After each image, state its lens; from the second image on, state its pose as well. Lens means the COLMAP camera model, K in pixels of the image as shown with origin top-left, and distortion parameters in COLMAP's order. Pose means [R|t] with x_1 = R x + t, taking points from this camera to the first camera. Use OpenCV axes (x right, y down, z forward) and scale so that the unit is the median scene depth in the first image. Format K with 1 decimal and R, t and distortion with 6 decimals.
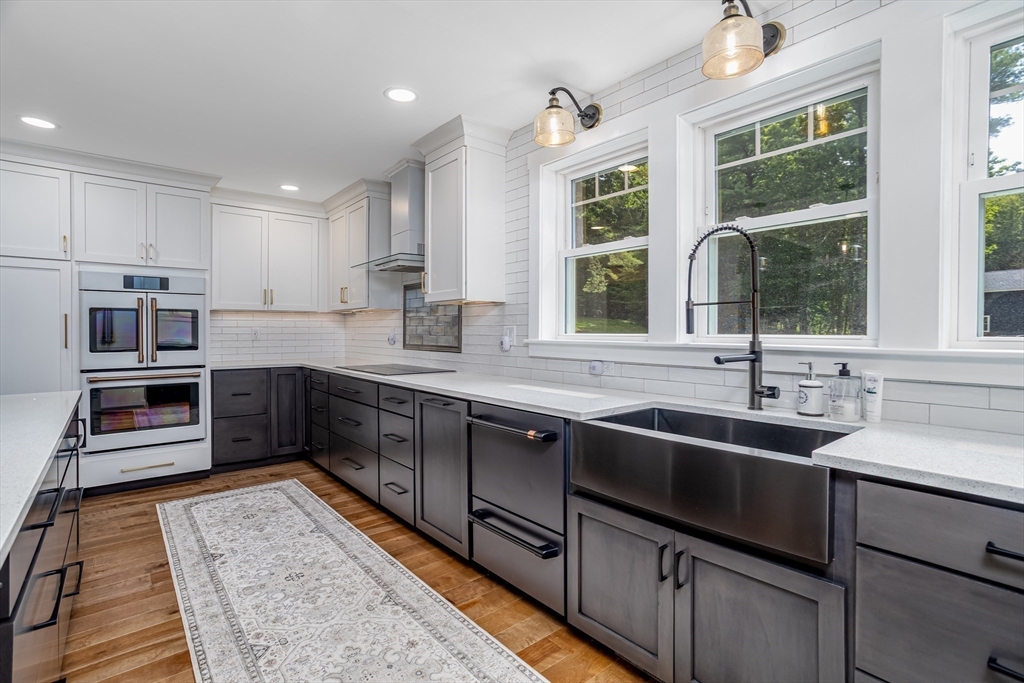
lens RADIAL K [[491.4, 0, 512.6], [0, 491.4, 335.8], [0, 0, 1]] dist [-0.044723, 0.024764]
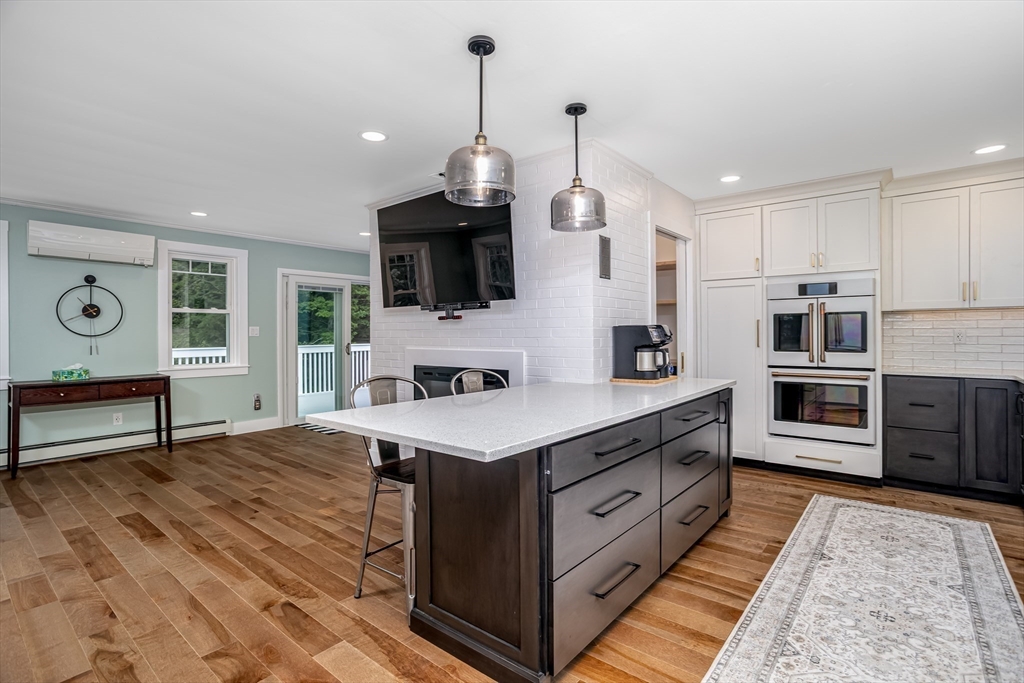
lens RADIAL K [[491.4, 0, 512.6], [0, 491.4, 335.8], [0, 0, 1]] dist [-0.044723, 0.024764]
pose [[0.190500, 0.005611, -0.981671, 0.208027], [-0.006993, 0.999966, 0.004358, -0.005088], [0.981662, 0.006035, 0.190532, 0.136357]]
